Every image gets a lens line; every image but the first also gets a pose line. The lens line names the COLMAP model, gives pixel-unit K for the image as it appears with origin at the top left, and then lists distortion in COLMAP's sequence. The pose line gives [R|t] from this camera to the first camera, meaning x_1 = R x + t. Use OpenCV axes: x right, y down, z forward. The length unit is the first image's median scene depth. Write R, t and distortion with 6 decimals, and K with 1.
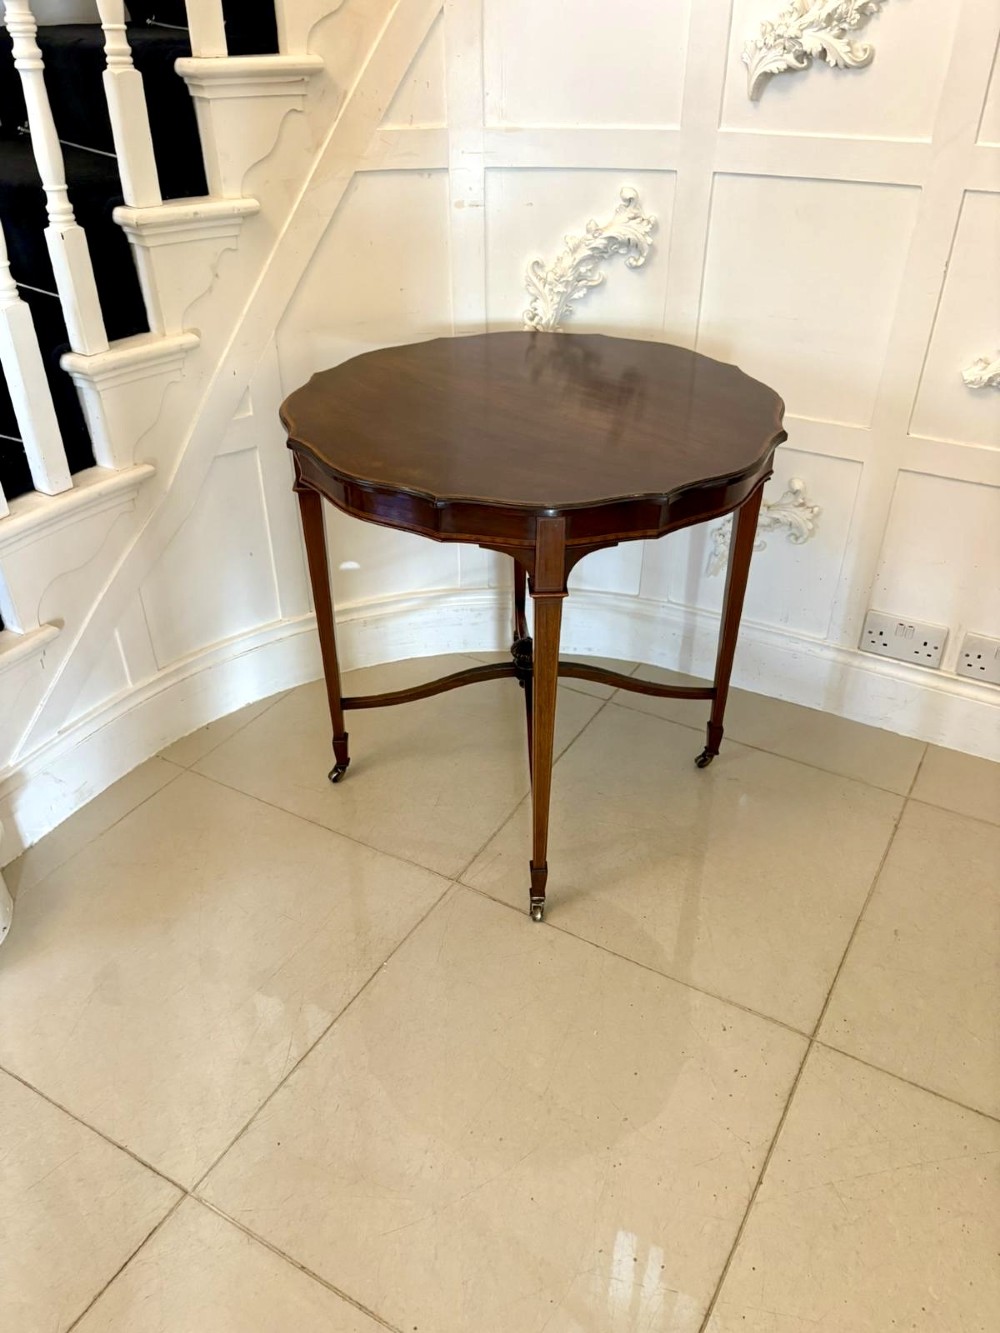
lens RADIAL K [[1019.7, 0, 502.5], [0, 1019.7, 683.7], [0, 0, 1]] dist [0.039256, -0.047635]
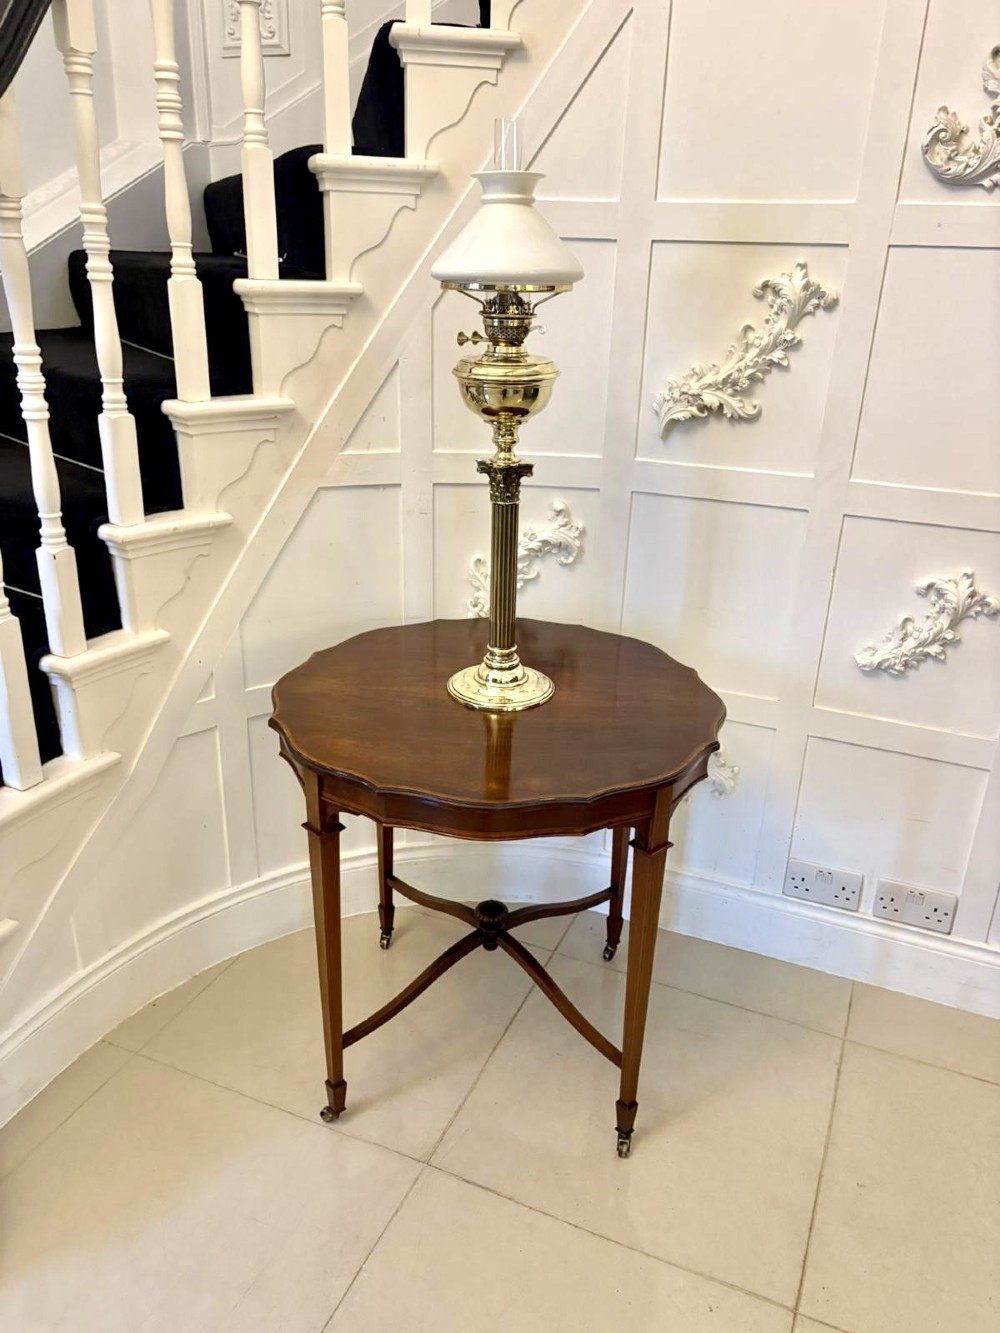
lens RADIAL K [[1019.7, 0, 505.0], [0, 1019.7, 674.9], [0, 0, 1]] dist [0.039256, -0.047635]
pose [[0.992314, -0.019496, 0.122203, -0.078614], [0.042749, 0.980723, -0.190669, -0.074625], [-0.116130, 0.194428, 0.974018, -0.068034]]
